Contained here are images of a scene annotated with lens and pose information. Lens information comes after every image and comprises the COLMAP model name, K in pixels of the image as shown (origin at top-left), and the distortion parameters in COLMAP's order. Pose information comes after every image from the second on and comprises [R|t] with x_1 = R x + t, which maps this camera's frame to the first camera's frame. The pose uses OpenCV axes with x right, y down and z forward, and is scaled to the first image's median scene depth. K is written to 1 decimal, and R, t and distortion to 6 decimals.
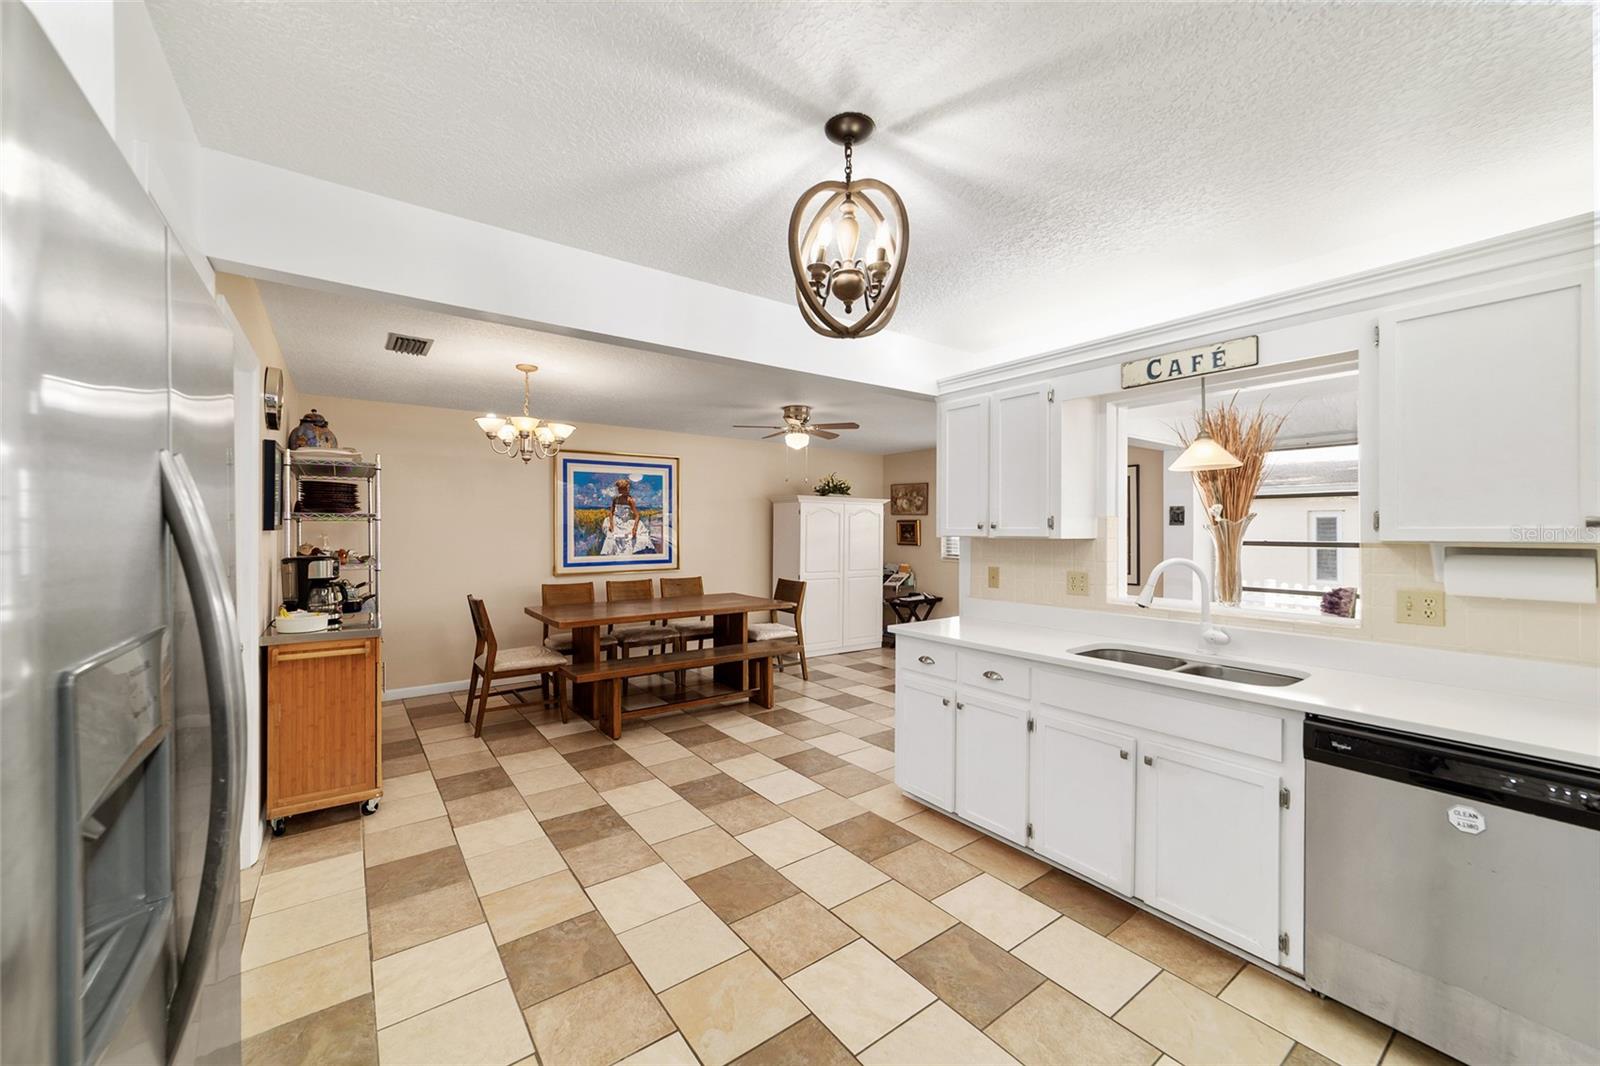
lens RADIAL K [[612.9, 0, 800.0], [0, 612.9, 533.0], [0, 0, 1]] dist [-0.015926, 0.007415]
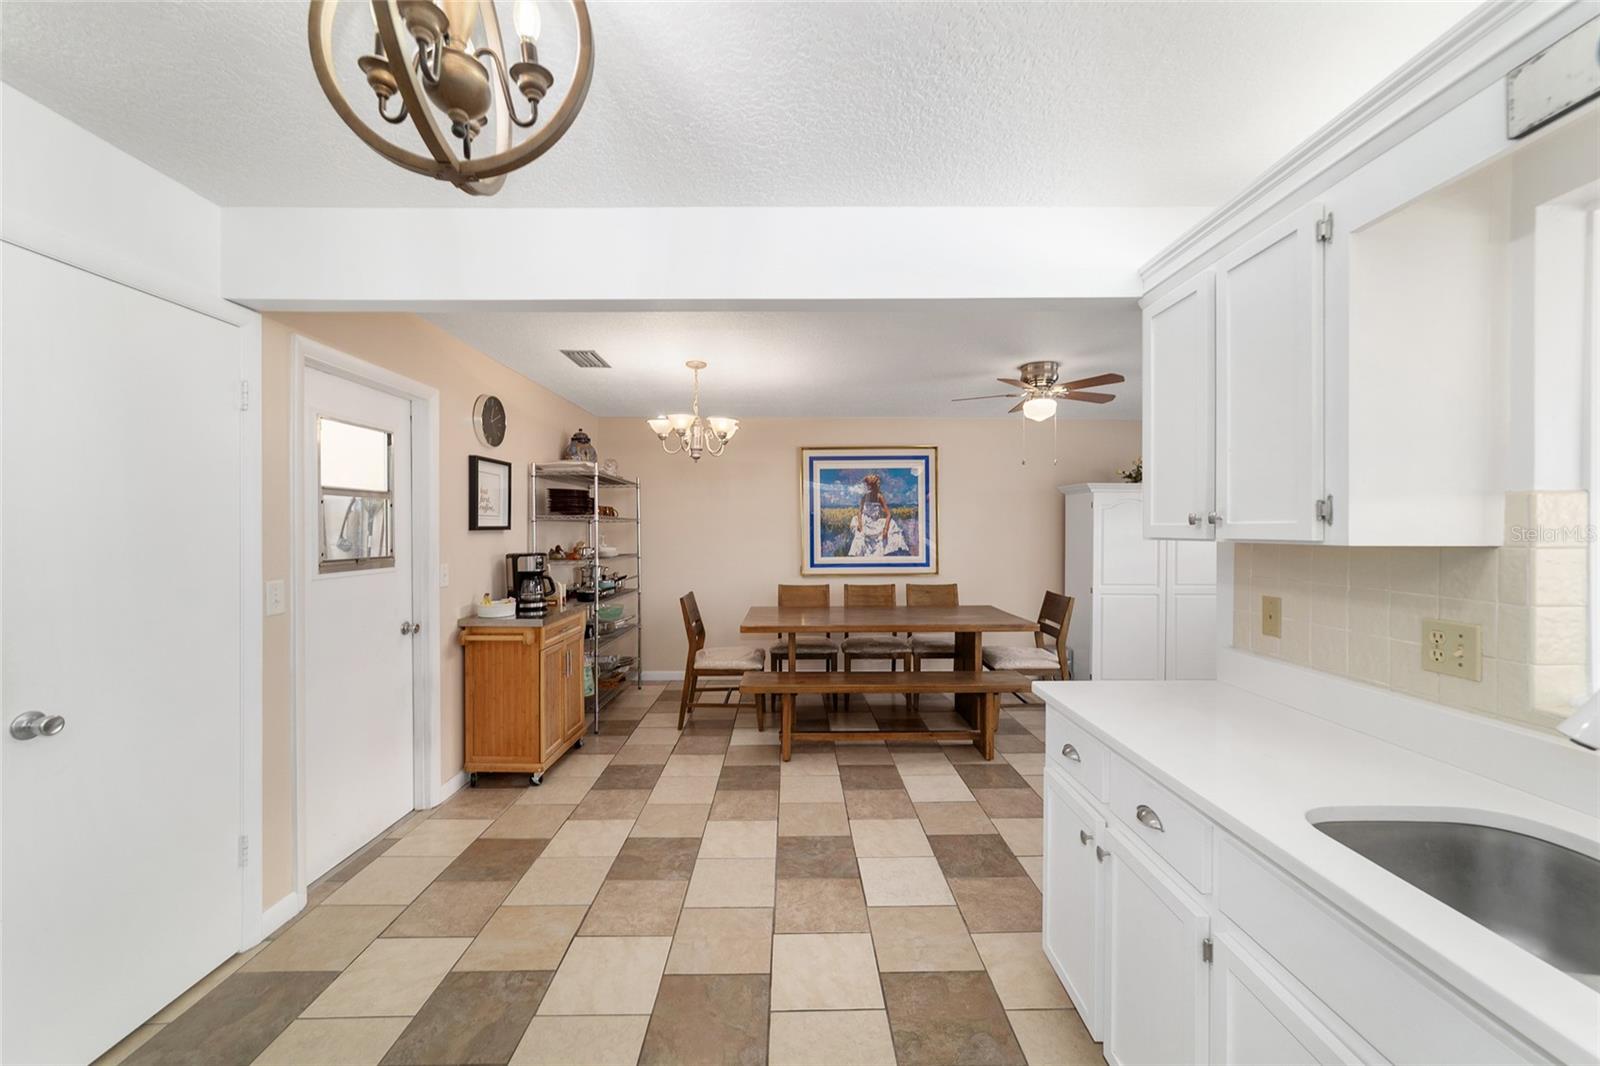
lens RADIAL K [[612.9, 0, 800.0], [0, 612.9, 533.0], [0, 0, 1]] dist [-0.015926, 0.007415]
pose [[0.809154, 0.000416, -0.587596, 0.274047], [-0.000224, 1.000000, 0.000399, 0.000020], [0.587596, -0.000191, 0.809154, 0.309557]]
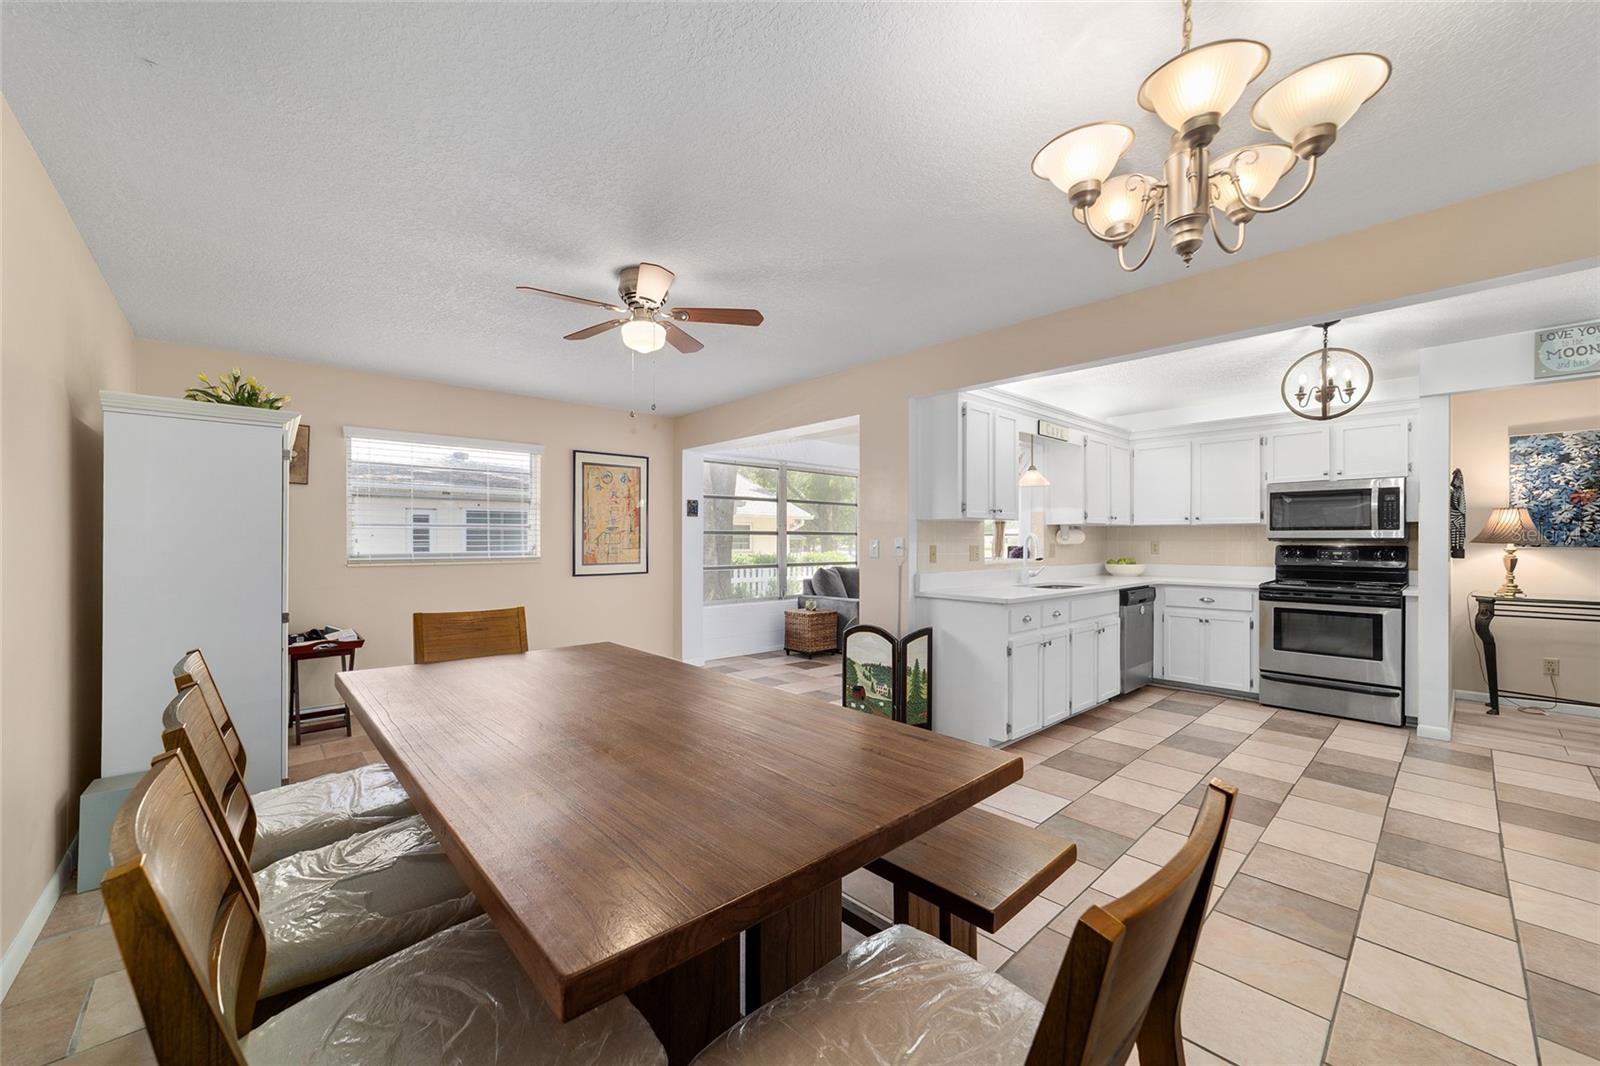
lens RADIAL K [[612.9, 0, 800.0], [0, 612.9, 533.0], [0, 0, 1]] dist [-0.015926, 0.007415]
pose [[-0.099326, 0.005441, 0.995040, -0.782924], [0.000708, 0.999985, -0.005398, 0.034827], [-0.995055, 0.000168, -0.099328, 1.275987]]
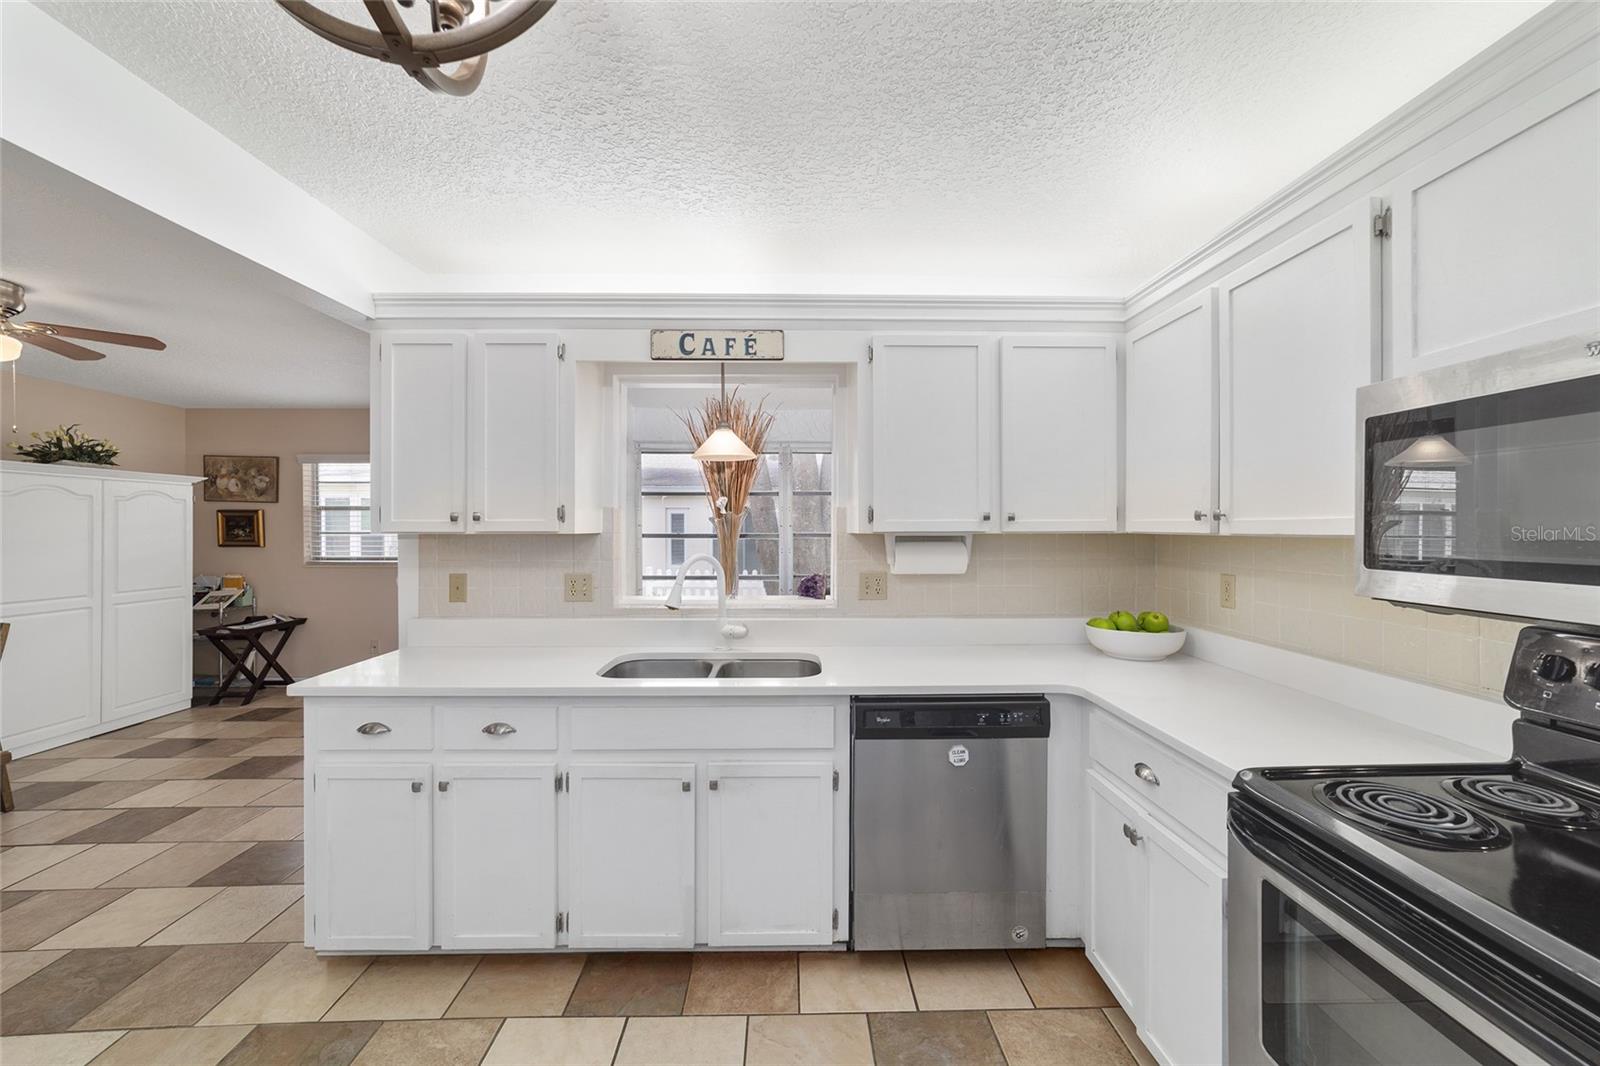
lens RADIAL K [[619.7, 0, 801.4], [0, 619.7, 529.8], [0, 0, 1]] dist [-0.017493, 0.008512]
pose [[0.575453, -0.008146, 0.817794, -0.046465], [0.005295, 0.999967, 0.006234, 0.000592], [-0.817818, 0.000743, 0.575477, 0.221860]]
